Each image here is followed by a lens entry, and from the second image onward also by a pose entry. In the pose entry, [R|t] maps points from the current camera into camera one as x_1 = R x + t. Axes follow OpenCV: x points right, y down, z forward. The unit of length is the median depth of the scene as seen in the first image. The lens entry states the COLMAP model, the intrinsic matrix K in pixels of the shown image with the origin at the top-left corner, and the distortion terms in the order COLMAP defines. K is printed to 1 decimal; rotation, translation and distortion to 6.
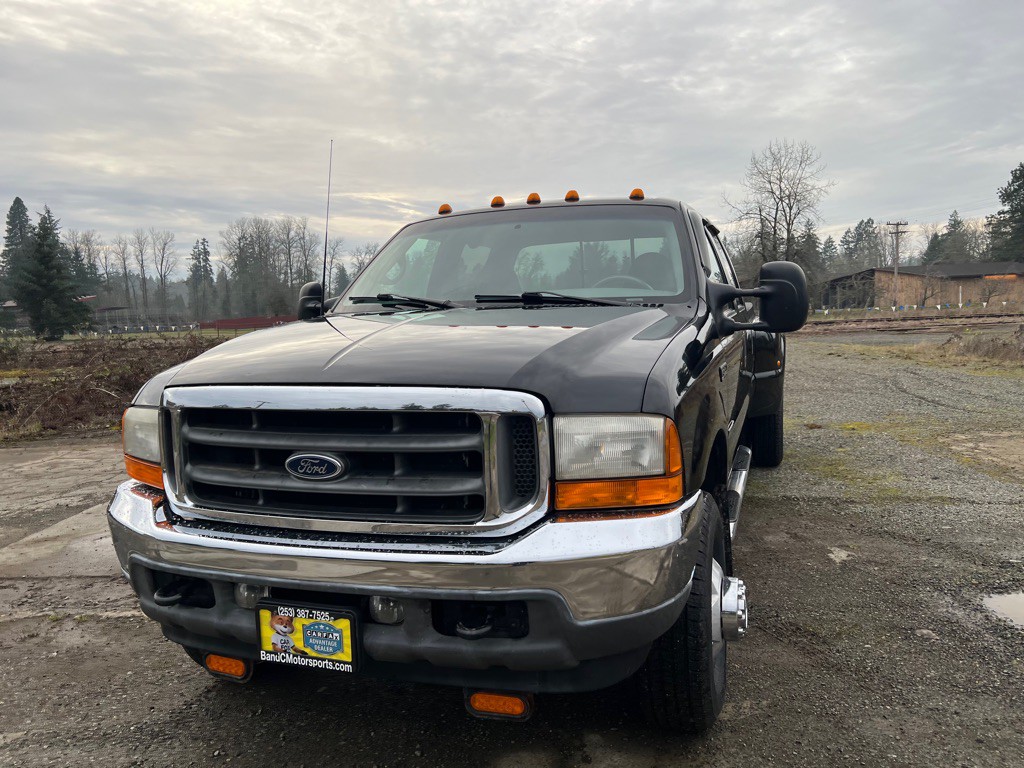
lens RADIAL K [[770.2, 0, 518.6], [0, 770.2, 383.6], [0, 0, 1]] dist [0.051759, -0.060156]
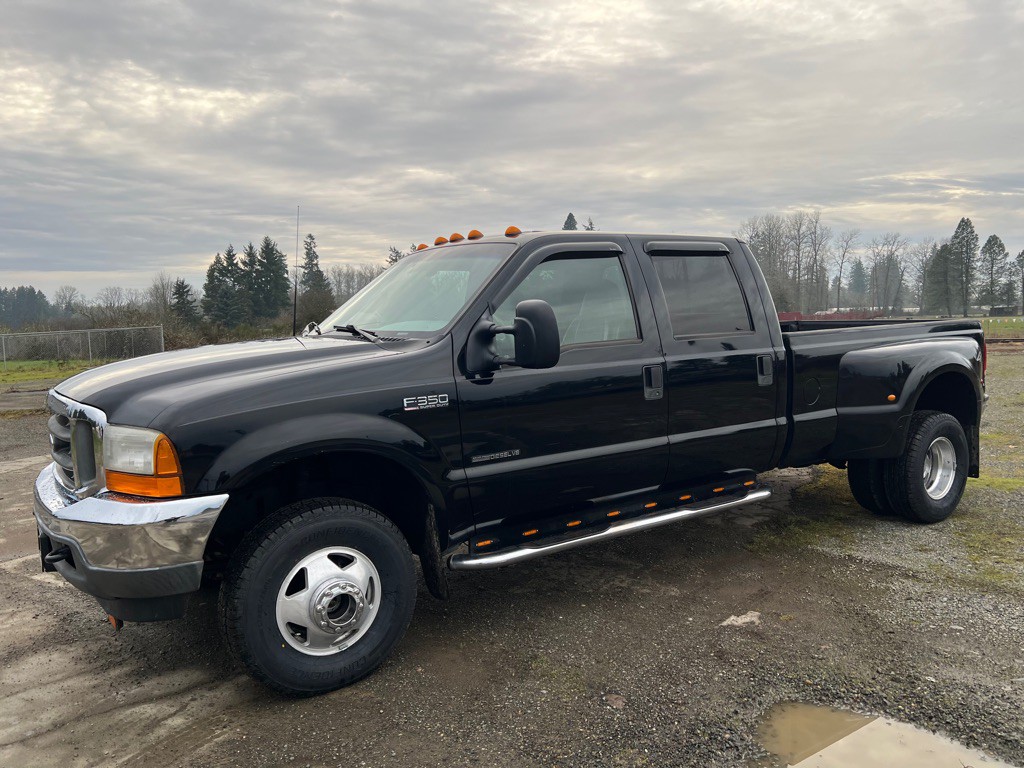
lens RADIAL K [[767.6, 0, 517.0], [0, 767.6, 375.7], [0, 0, 1]] dist [0.048573, -0.055756]
pose [[0.802146, 0.056044, -0.594493, 1.456666], [-0.058794, 0.998161, 0.014767, -0.110763], [0.594227, 0.023107, 0.803965, 0.273440]]
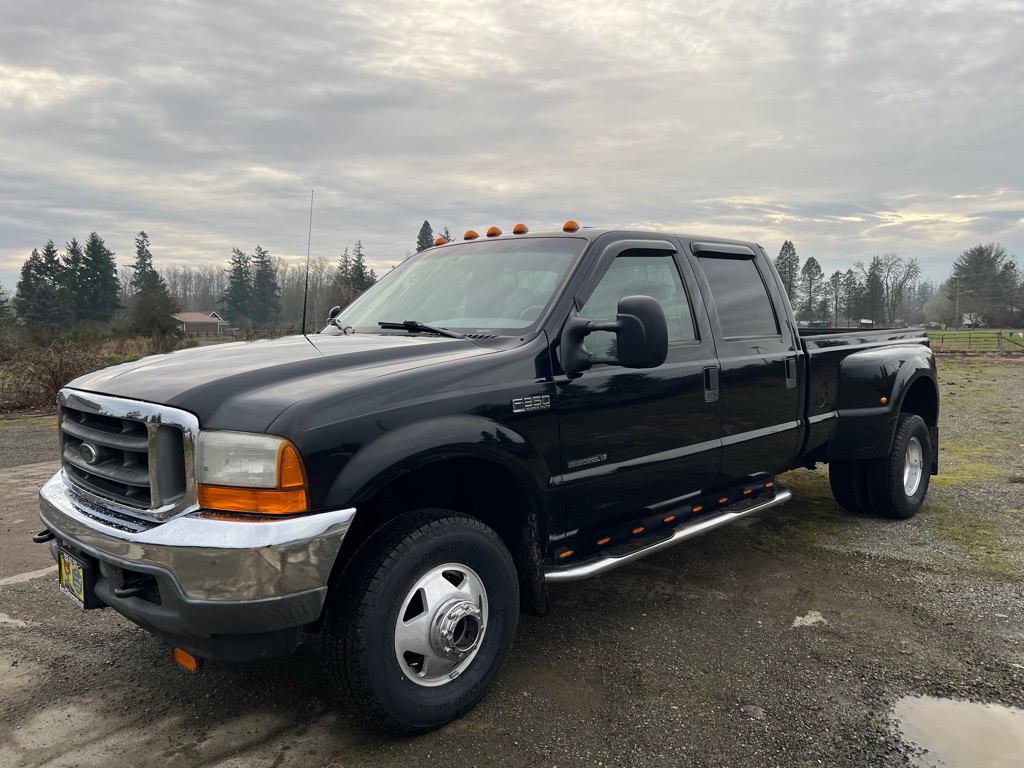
lens RADIAL K [[767.6, 0, 517.0], [0, 767.6, 375.7], [0, 0, 1]] dist [0.048573, -0.055756]
pose [[0.900417, 0.051949, -0.431915, 0.978647], [-0.061383, 0.998083, -0.007919, -0.062192], [0.430676, 0.033643, 0.901879, 0.100031]]
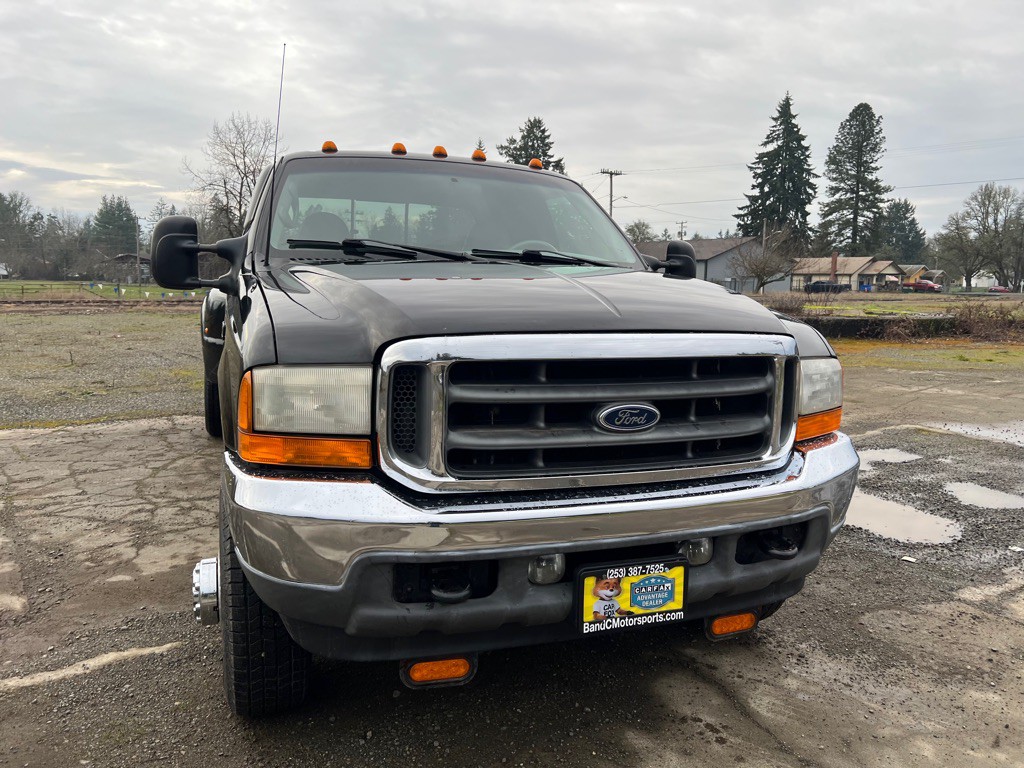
lens RADIAL K [[770.2, 0, 518.6], [0, 770.2, 383.6], [0, 0, 1]] dist [0.051759, -0.060156]
pose [[0.780106, -0.033883, 0.624729, -0.958988], [0.016070, 0.999288, 0.034132, 0.031204], [-0.625441, -0.016587, 0.780095, 0.347294]]
